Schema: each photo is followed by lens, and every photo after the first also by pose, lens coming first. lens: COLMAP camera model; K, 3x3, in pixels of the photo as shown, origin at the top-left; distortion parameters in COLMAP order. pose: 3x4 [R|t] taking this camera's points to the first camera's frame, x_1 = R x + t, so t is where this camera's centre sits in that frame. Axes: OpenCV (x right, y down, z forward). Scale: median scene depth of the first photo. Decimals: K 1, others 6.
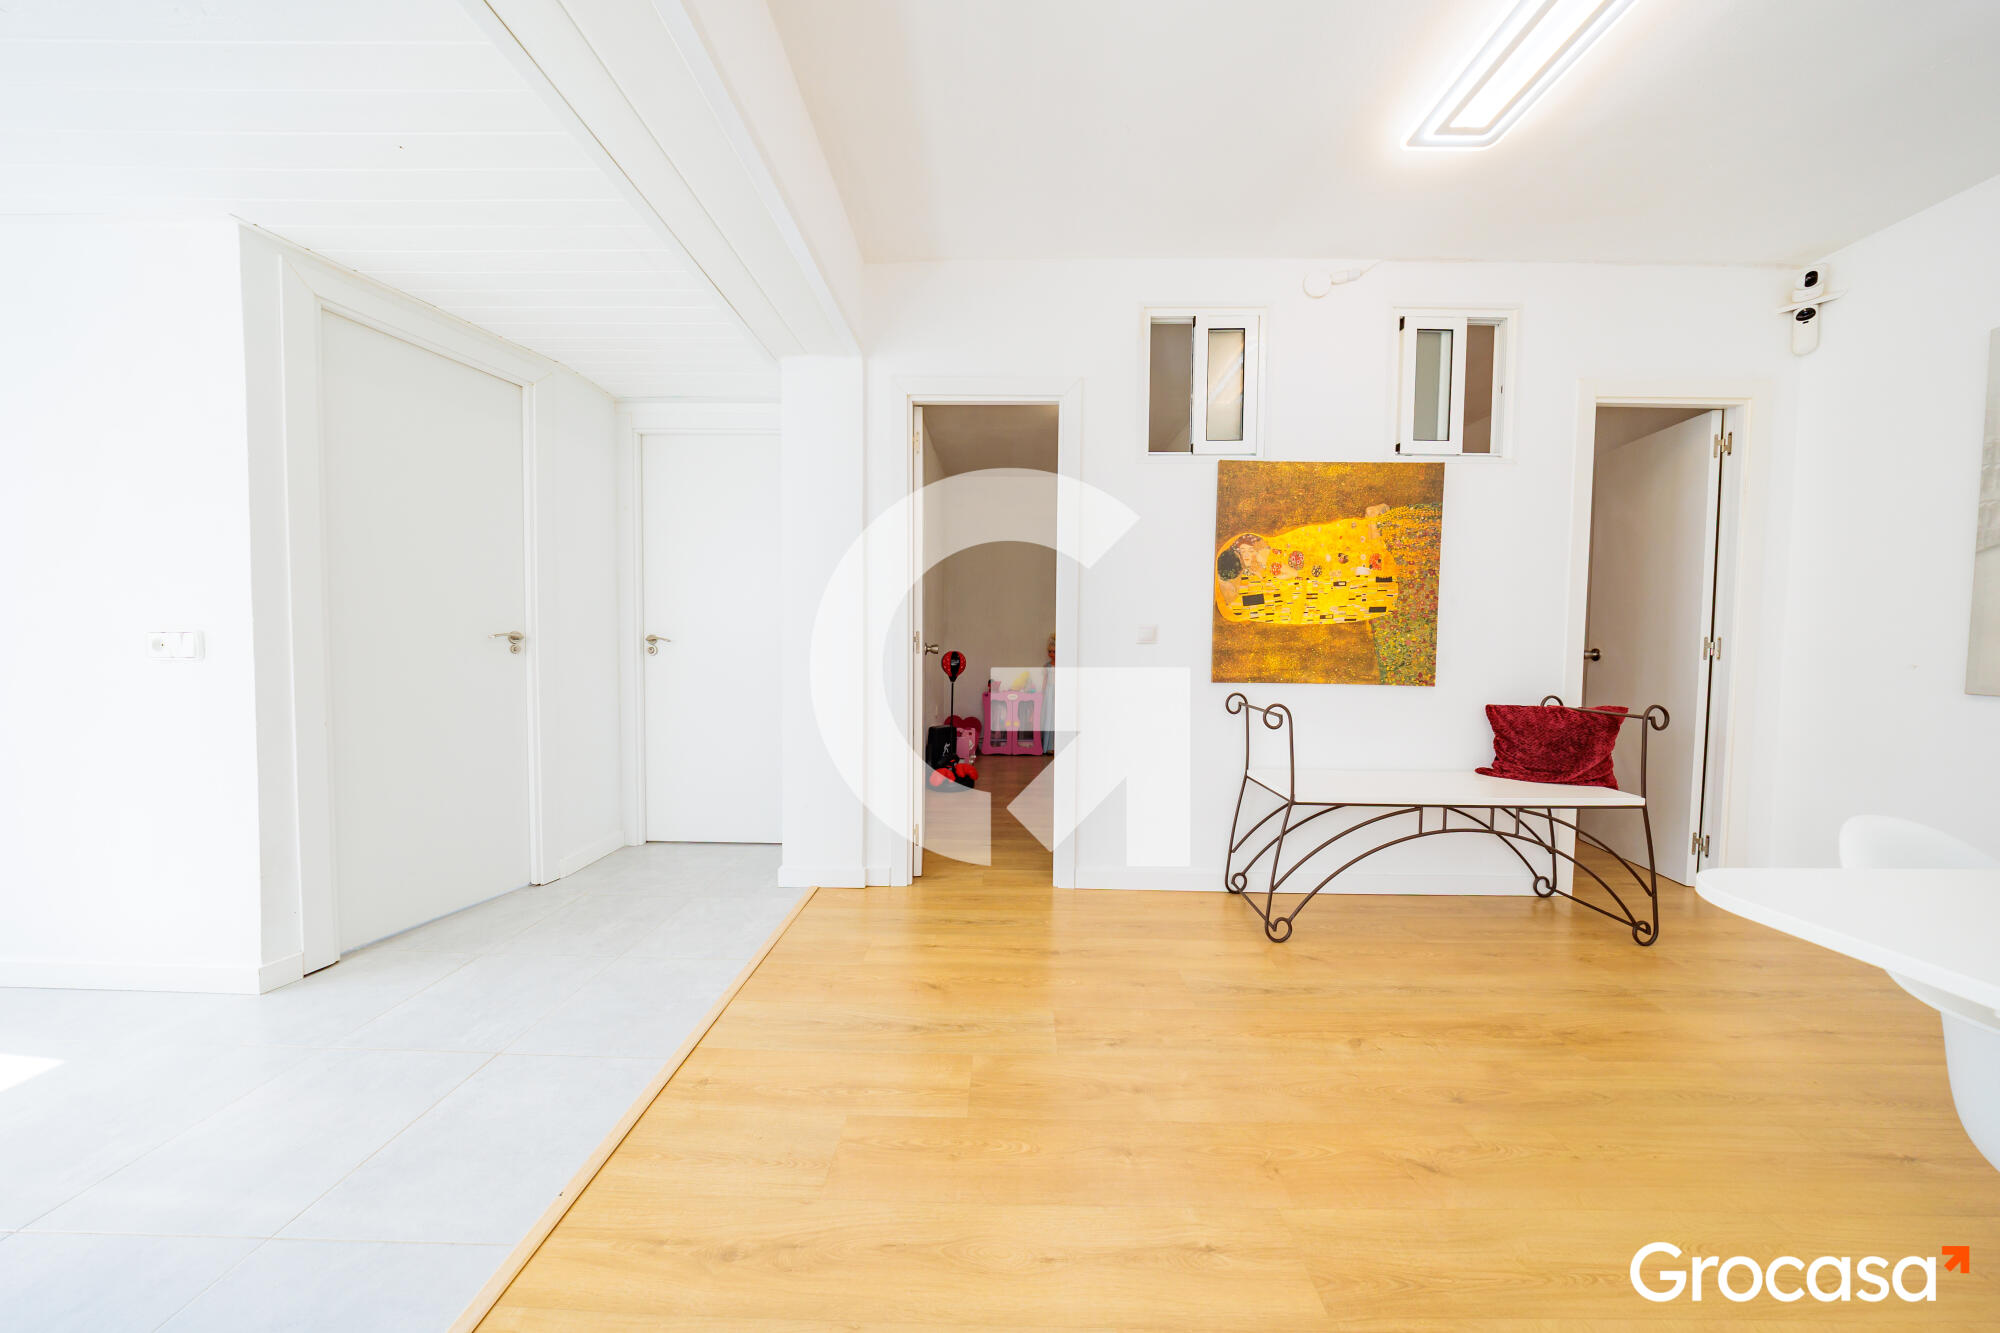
lens RADIAL K [[582.3, 0, 1000.0], [0, 582.3, 666.5], [0, 0, 1]] dist [-0.000417, -0.000021]
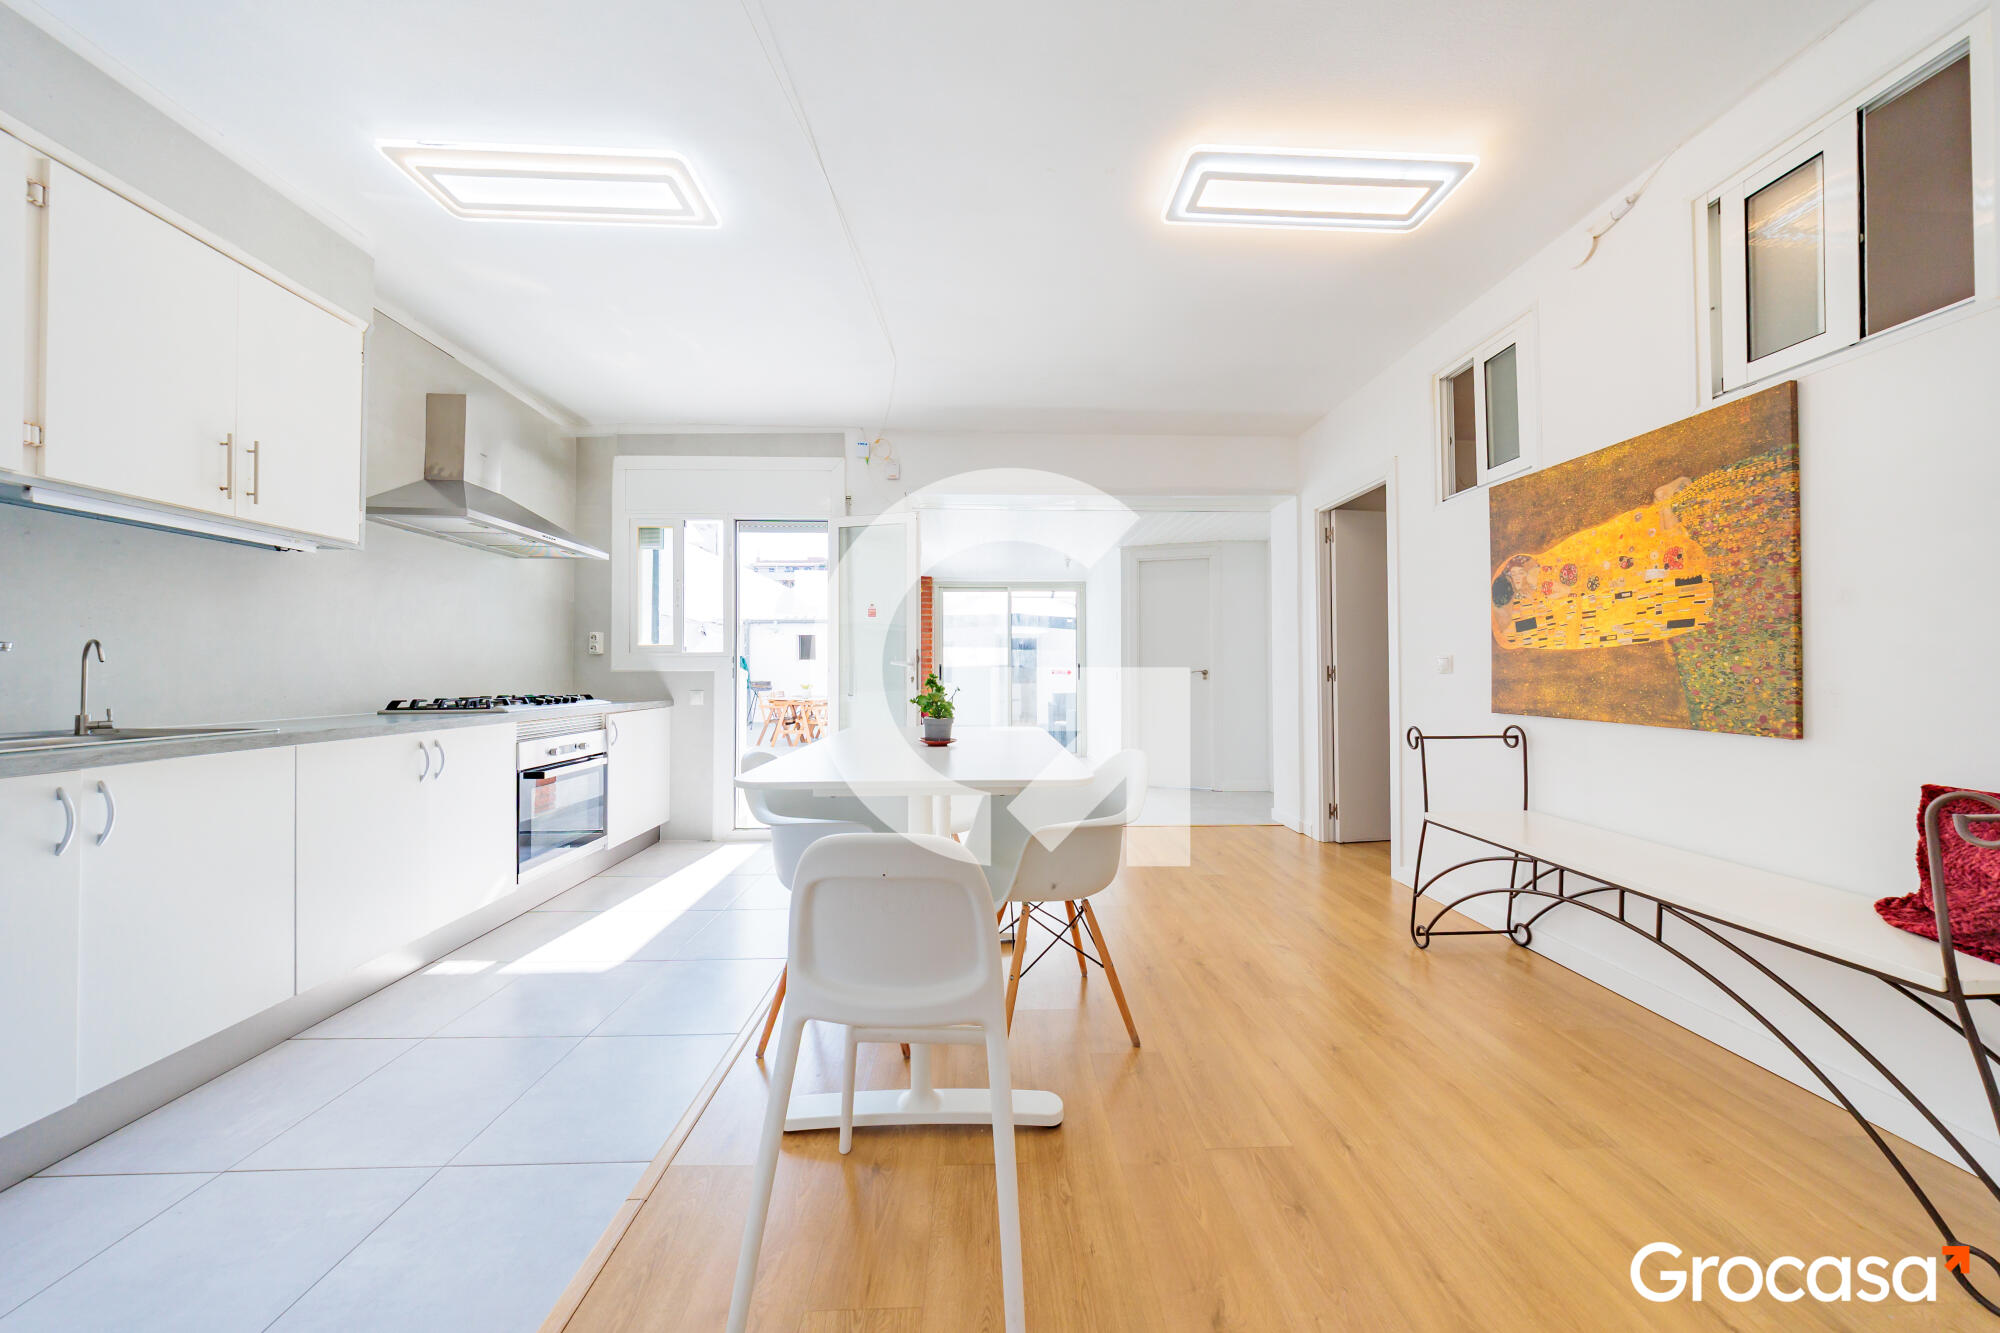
lens RADIAL K [[582.3, 0, 1000.0], [0, 582.3, 666.5], [0, 0, 1]] dist [-0.000417, -0.000021]
pose [[0.042862, -0.017963, -0.998919, 1.325405], [-0.035133, 0.999193, -0.019476, -0.001629], [0.998463, 0.035930, 0.042197, 0.134648]]
